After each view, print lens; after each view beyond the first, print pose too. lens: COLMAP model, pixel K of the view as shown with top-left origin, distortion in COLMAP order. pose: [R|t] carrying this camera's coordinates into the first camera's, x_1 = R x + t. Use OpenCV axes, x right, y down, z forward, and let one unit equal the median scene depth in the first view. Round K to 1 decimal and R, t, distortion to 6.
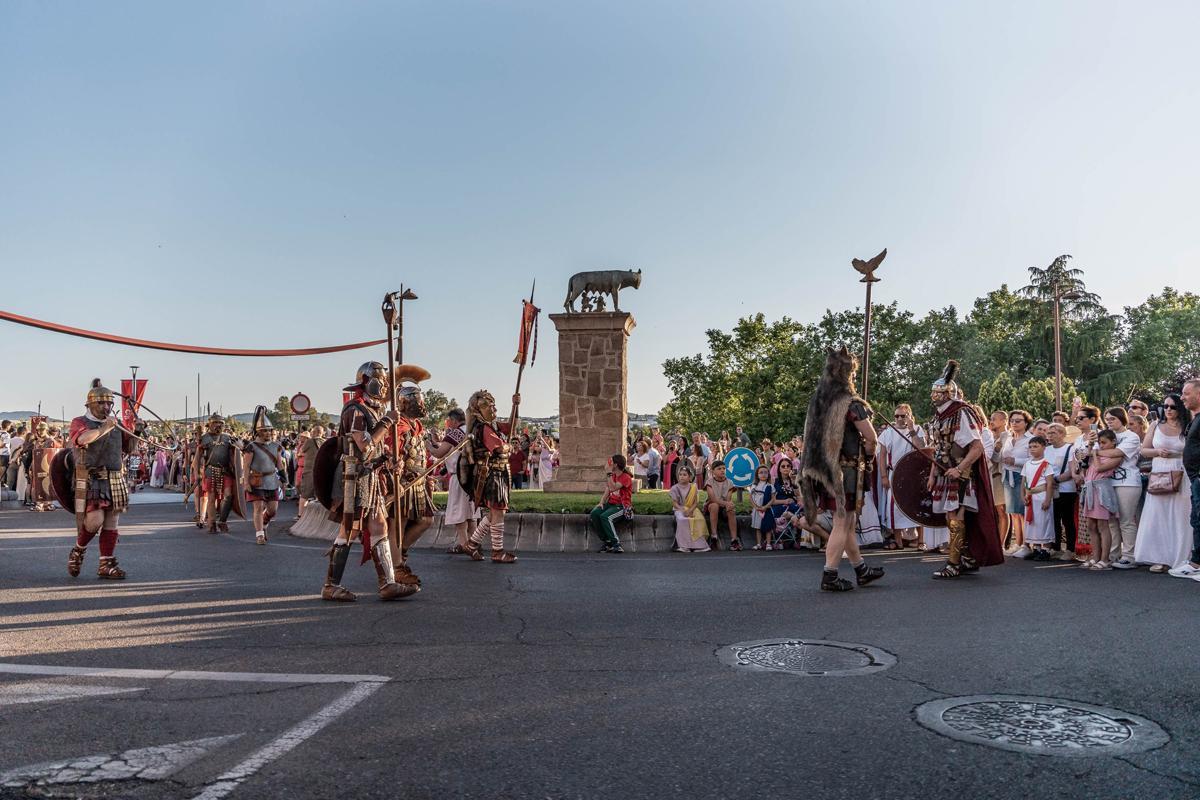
lens RADIAL K [[922.5, 0, 599.9], [0, 922.5, 400.5], [0, 0, 1]] dist [-0.006619, -0.000452]
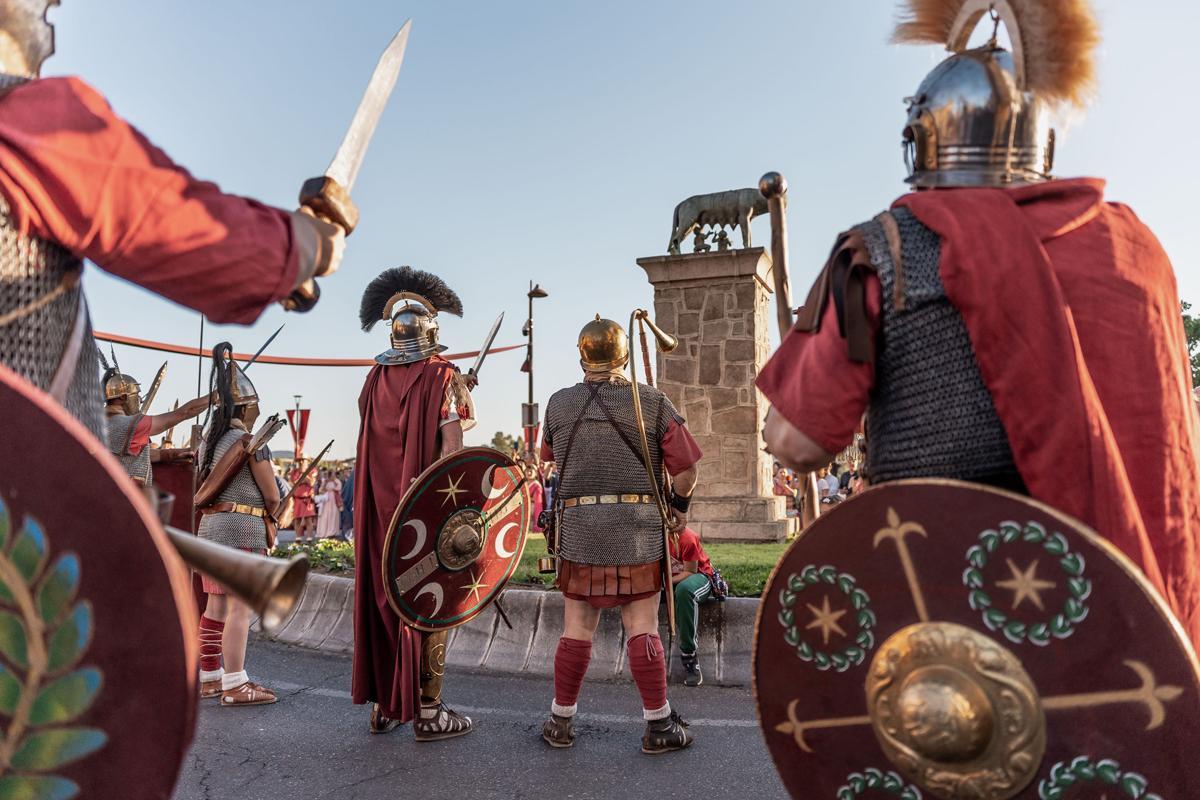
lens RADIAL K [[922.5, 0, 600.2], [0, 922.5, 399.0], [0, 0, 1]] dist [-0.006619, -0.000452]
pose [[0.973805, -0.027335, -0.225737, 0.061474], [0.019044, 0.999065, -0.038822, 0.027938], [0.226587, 0.033506, 0.973414, 0.375172]]
